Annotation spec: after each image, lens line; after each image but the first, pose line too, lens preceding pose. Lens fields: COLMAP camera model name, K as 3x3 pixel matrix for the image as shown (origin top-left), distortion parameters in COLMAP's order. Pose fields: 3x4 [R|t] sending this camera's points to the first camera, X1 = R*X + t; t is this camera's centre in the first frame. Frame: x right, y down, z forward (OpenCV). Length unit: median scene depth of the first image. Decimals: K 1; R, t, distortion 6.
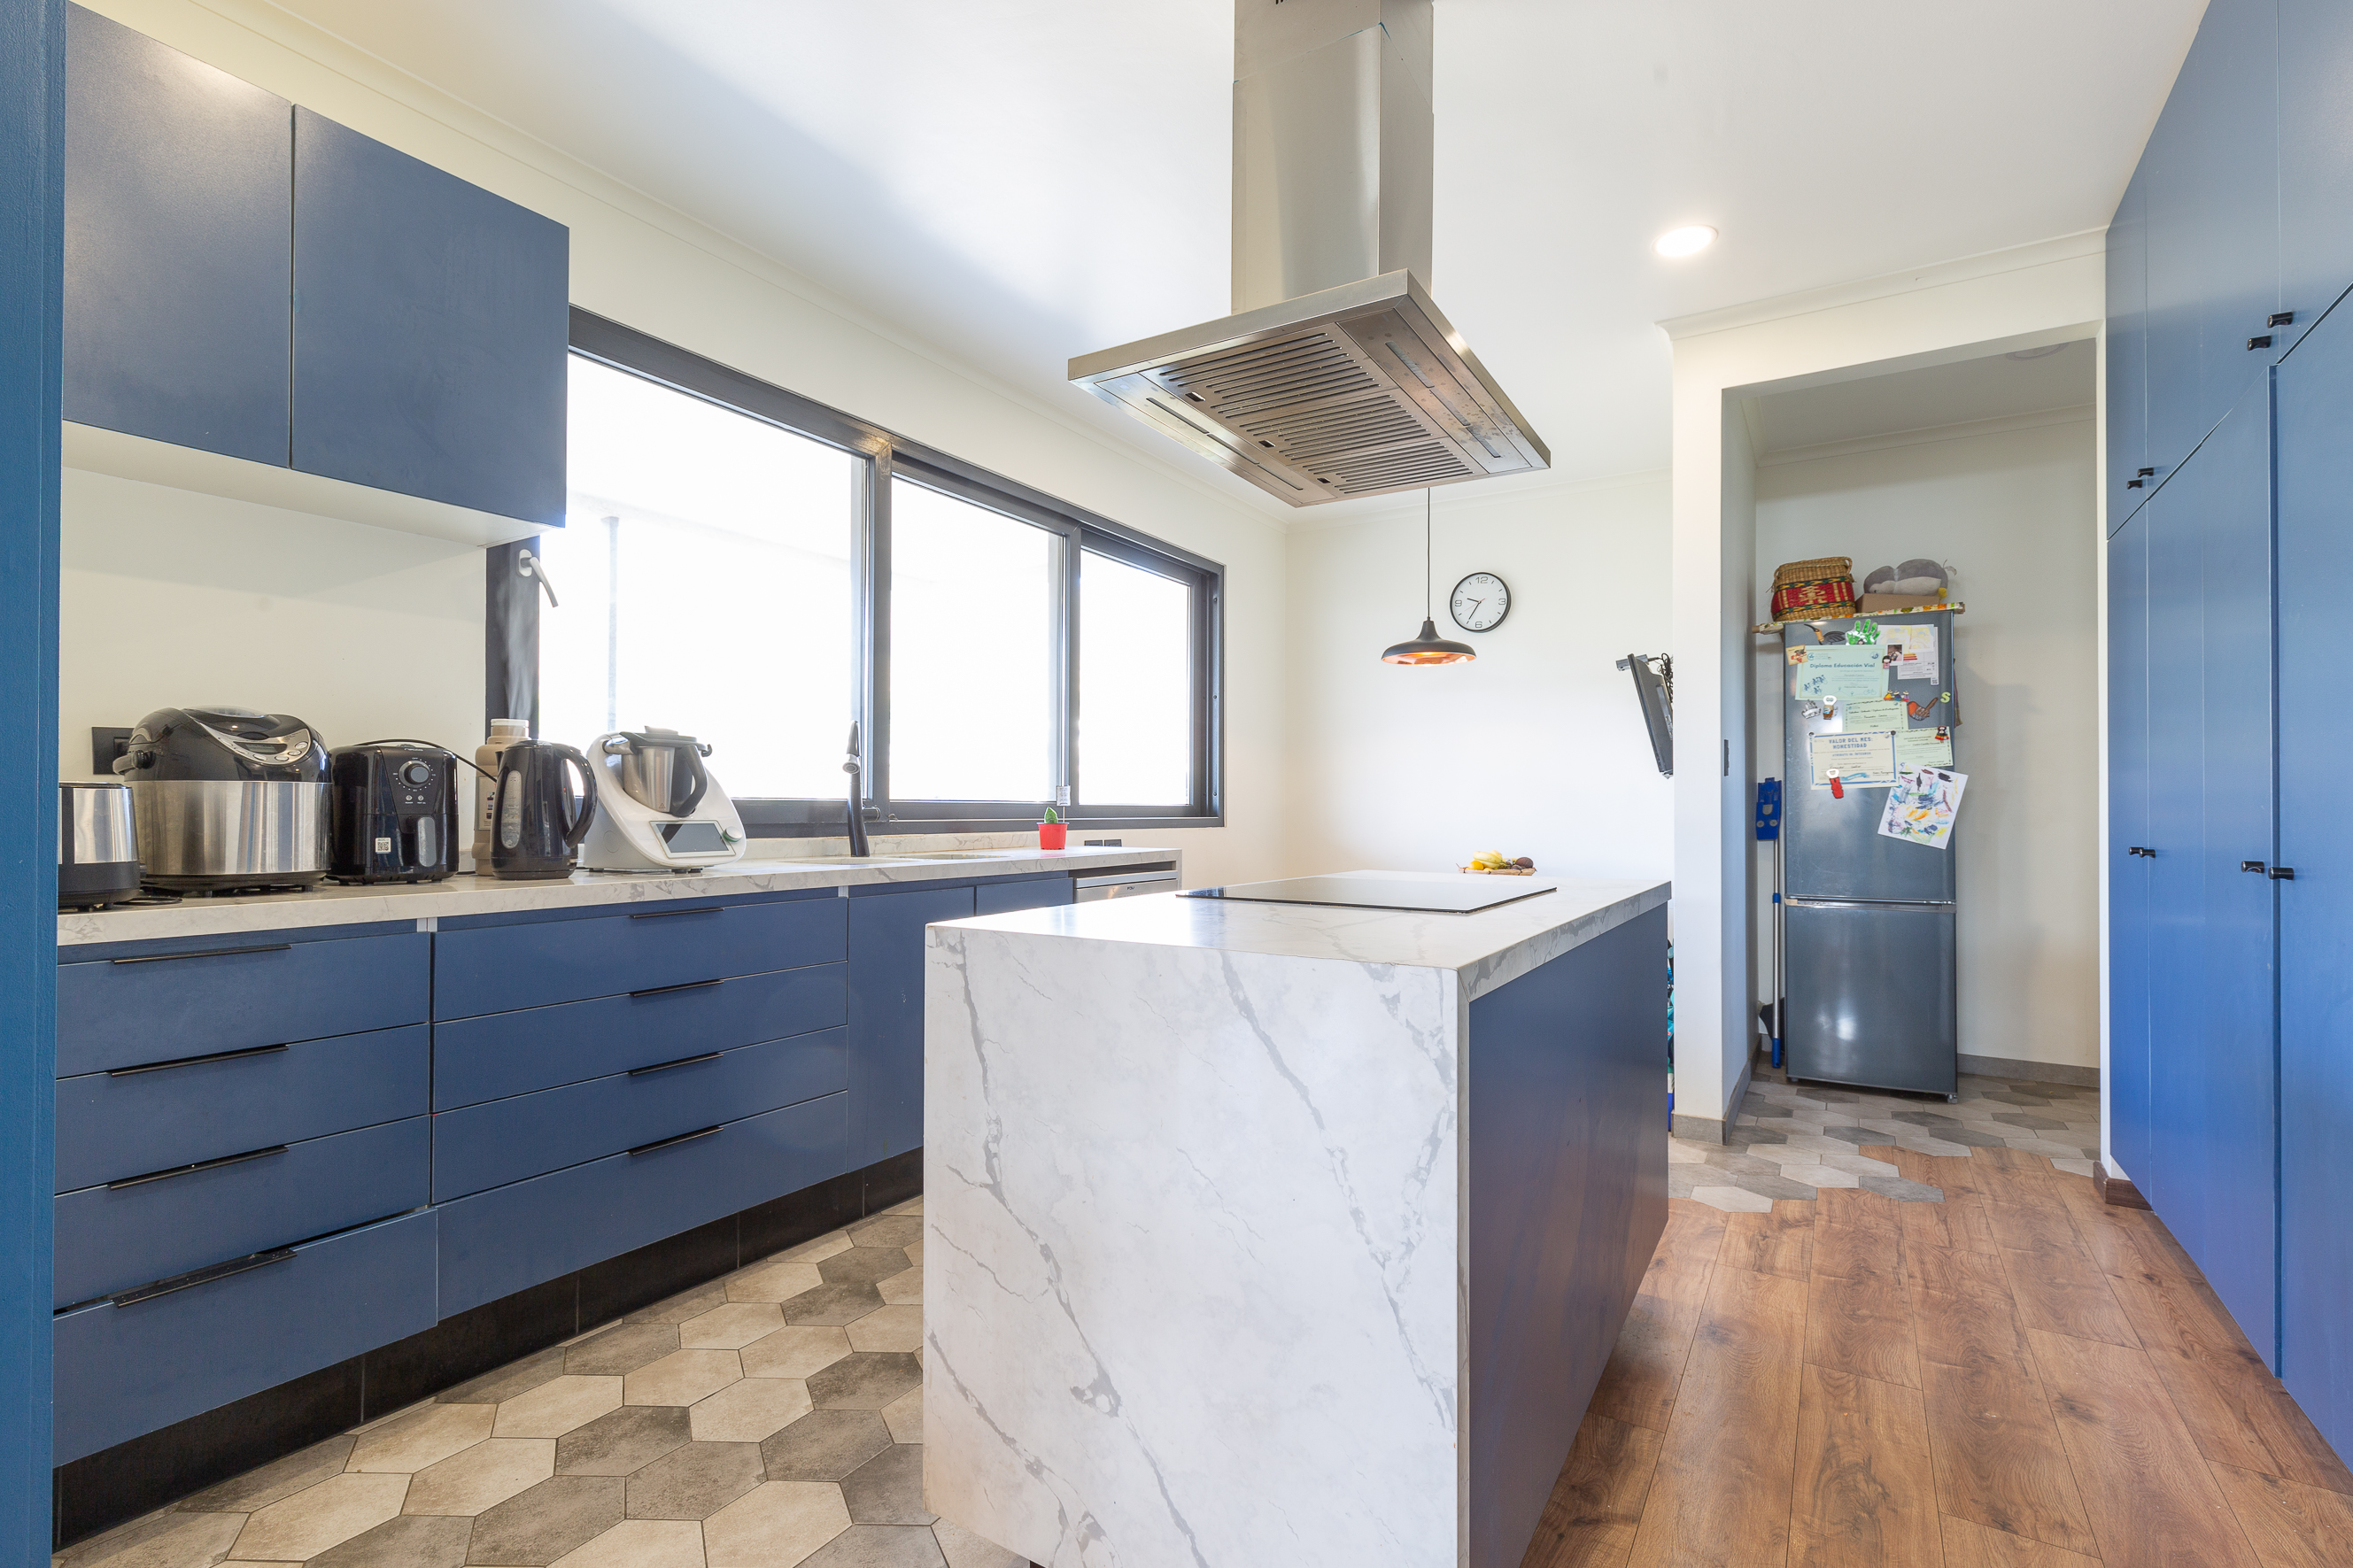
lens RADIAL K [[1074.3, 0, 1195.6], [0, 1074.3, 791.9], [0, 0, 1]] dist [0.004398, -0.001978]
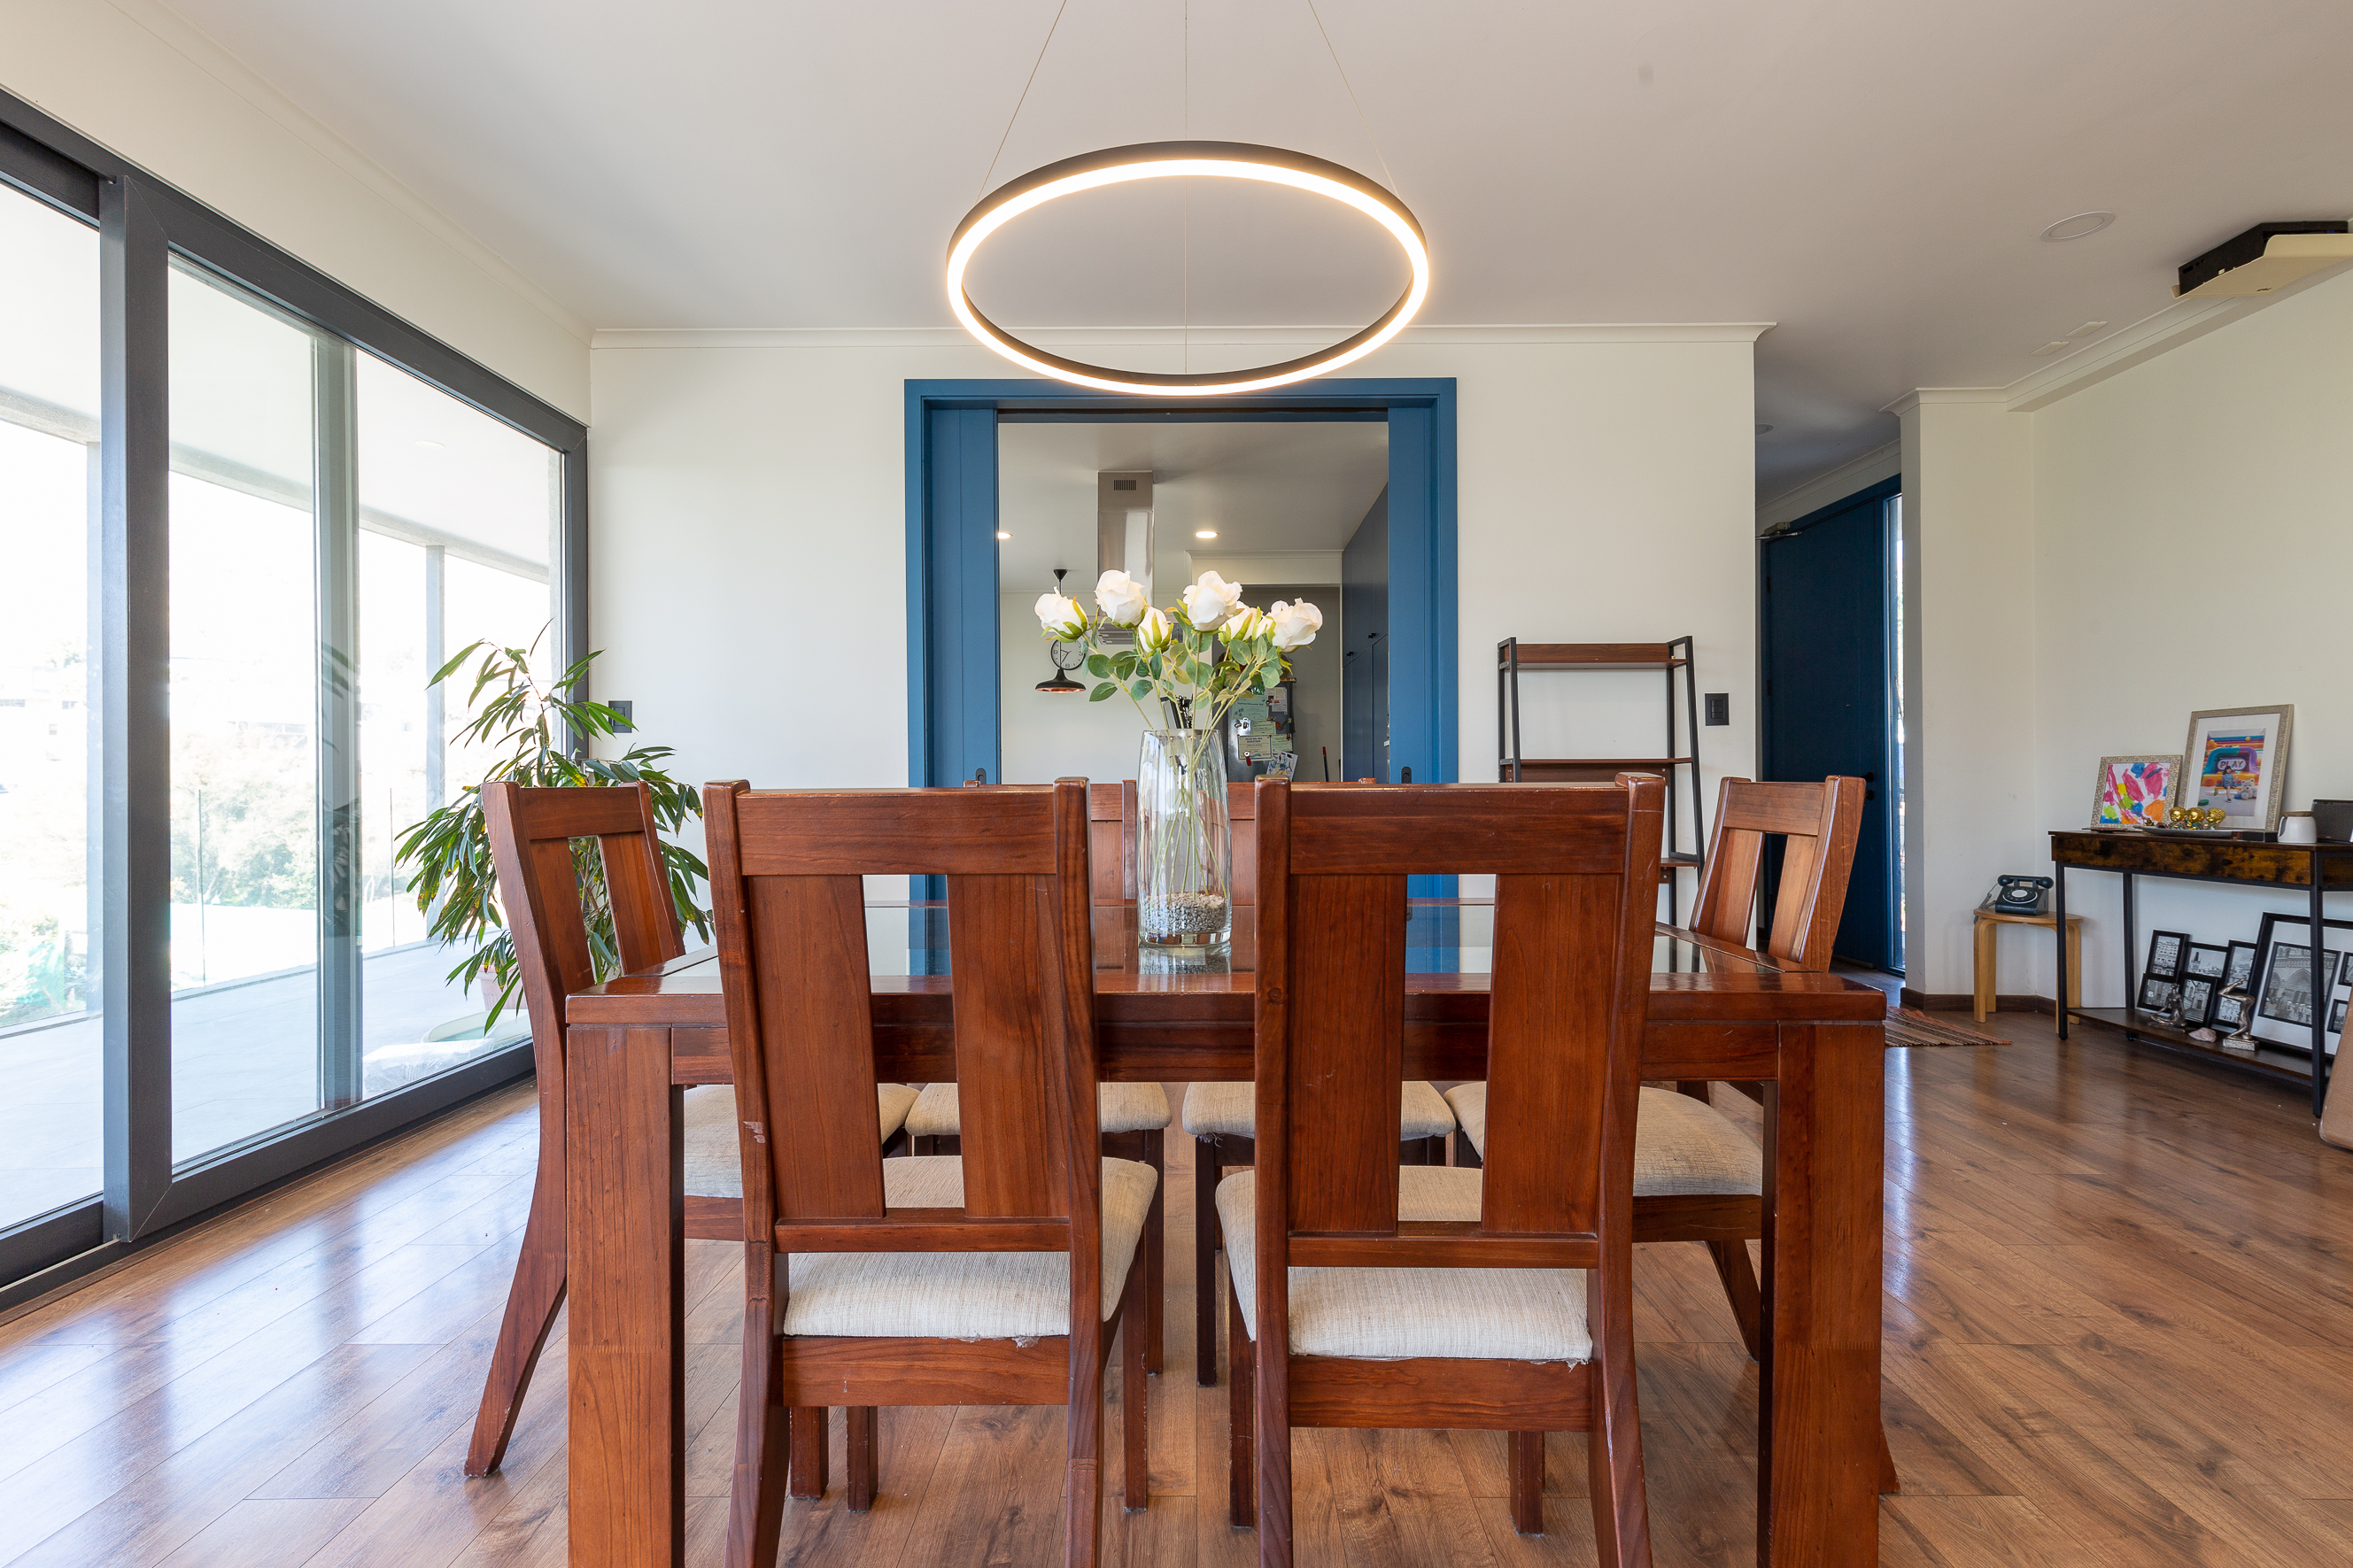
lens RADIAL K [[1074.3, 0, 1169.1], [0, 1074.3, 774.8], [0, 0, 1]] dist [0.004398, -0.001978]
pose [[0.868700, -0.003881, 0.495323, -1.049733], [-0.001495, 0.999944, 0.010456, 0.002491], [-0.495336, -0.009824, 0.868646, -1.362796]]
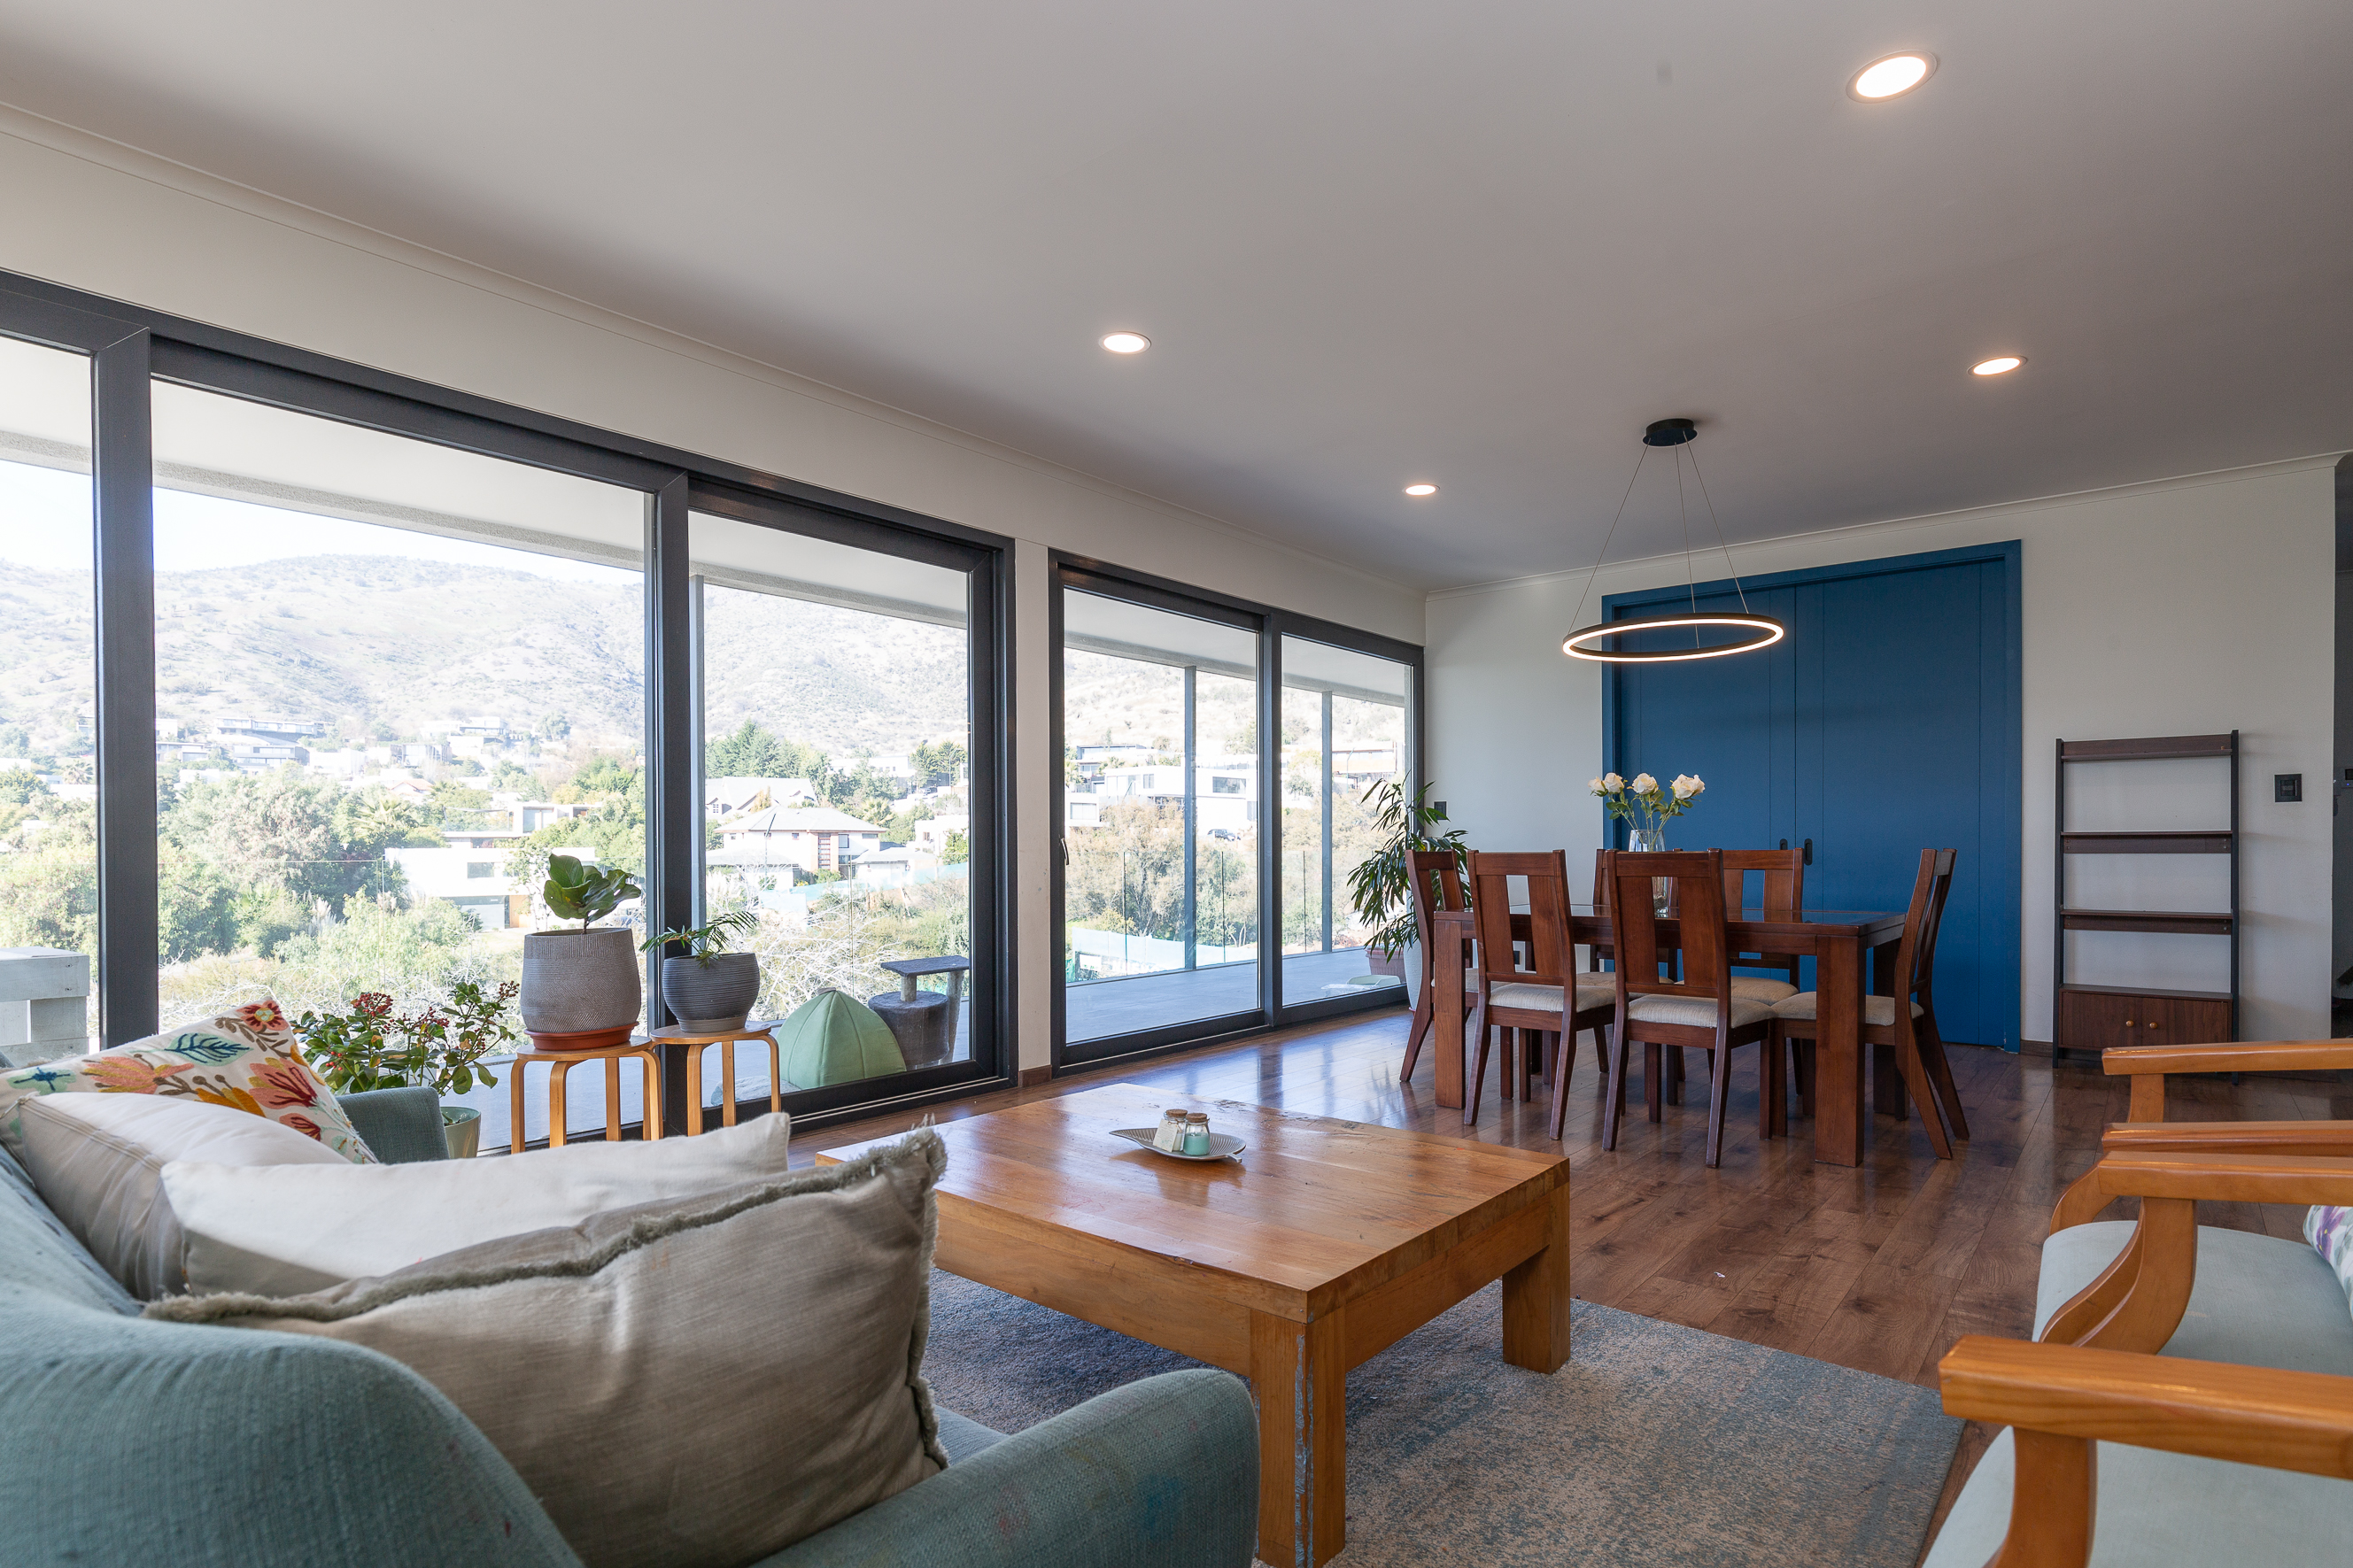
lens RADIAL K [[1179.1, 0, 1235.7], [0, 1179.1, 864.9], [0, 0, 1]] dist [0.003572, -0.004569]
pose [[0.993122, -0.004264, -0.117006, -1.141981], [0.008066, 0.999454, 0.032033, -0.029325], [0.116806, -0.032757, 0.992614, -2.766673]]
